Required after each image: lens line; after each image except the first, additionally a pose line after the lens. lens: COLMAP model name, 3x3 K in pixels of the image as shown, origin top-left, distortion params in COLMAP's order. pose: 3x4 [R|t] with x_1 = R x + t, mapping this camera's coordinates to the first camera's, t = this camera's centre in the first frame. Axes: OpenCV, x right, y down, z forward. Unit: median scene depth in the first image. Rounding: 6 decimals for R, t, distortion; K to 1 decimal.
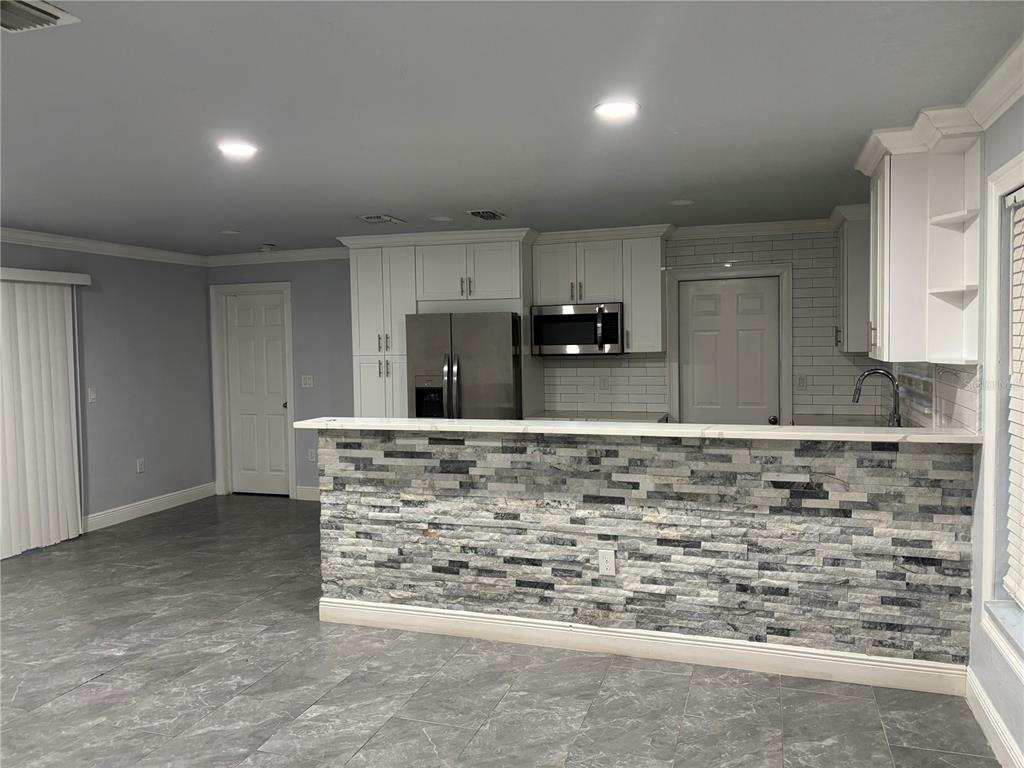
lens RADIAL K [[777.7, 0, 507.9], [0, 777.7, 382.4], [0, 0, 1]] dist [0.041728, -0.033726]
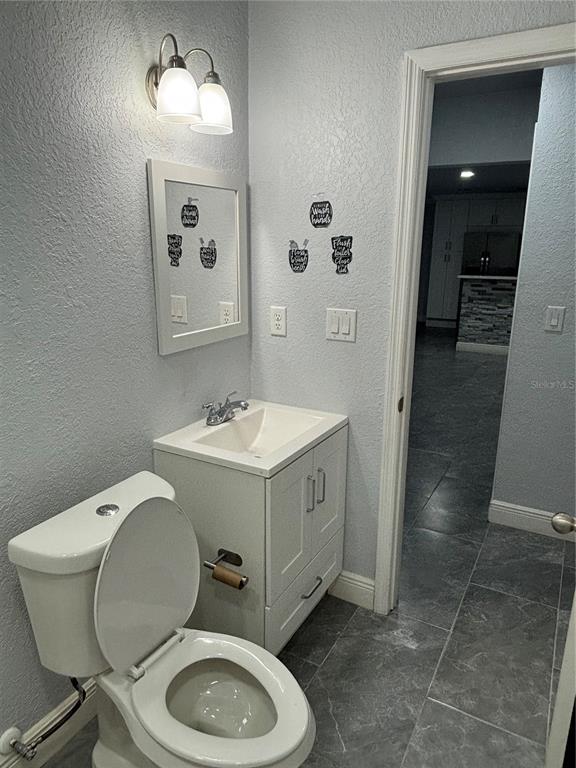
lens RADIAL K [[527.0, 0, 289.0], [0, 527.0, 383.7], [0, 0, 1]] dist [0.001405, -0.000126]
pose [[0.982182, 0.075087, -0.172279, -0.498484], [-0.038717, 0.977895, 0.205482, 0.063955], [0.183900, -0.195151, 0.963378, -0.925417]]
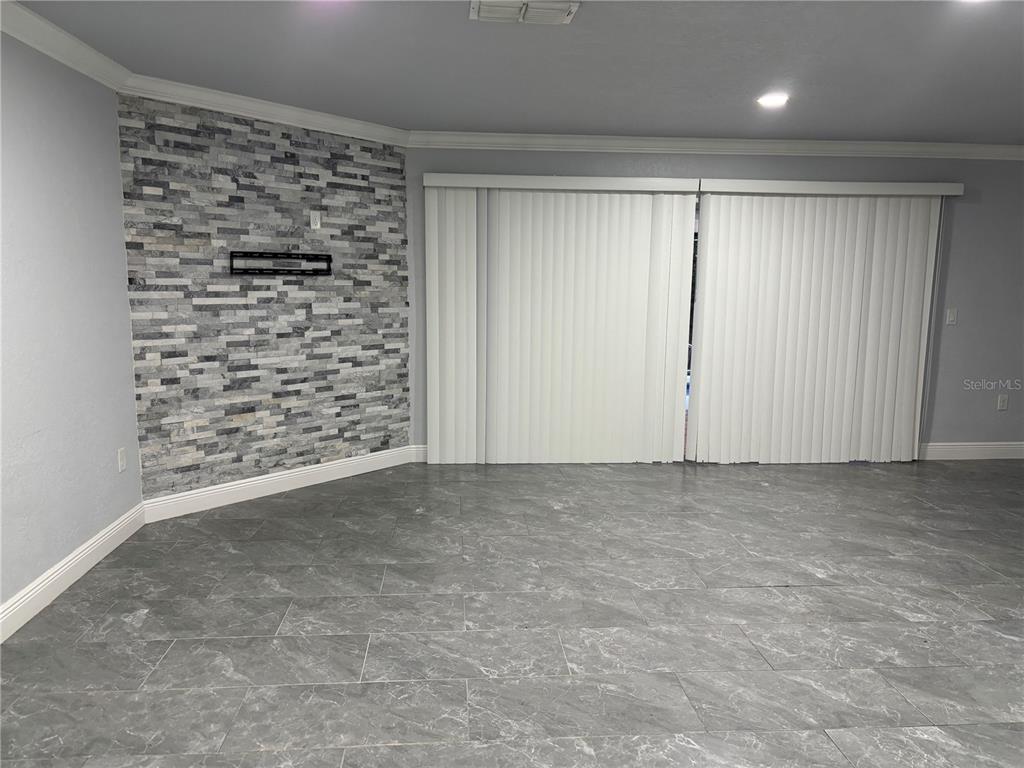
lens RADIAL K [[777.7, 0, 511.6], [0, 777.7, 381.7], [0, 0, 1]] dist [0.041728, -0.033726]
pose [[0.393480, 0.149482, -0.907099, 0.165313], [-0.065776, 0.988741, 0.134403, 0.002287], [0.916977, 0.006781, 0.398882, 0.218791]]
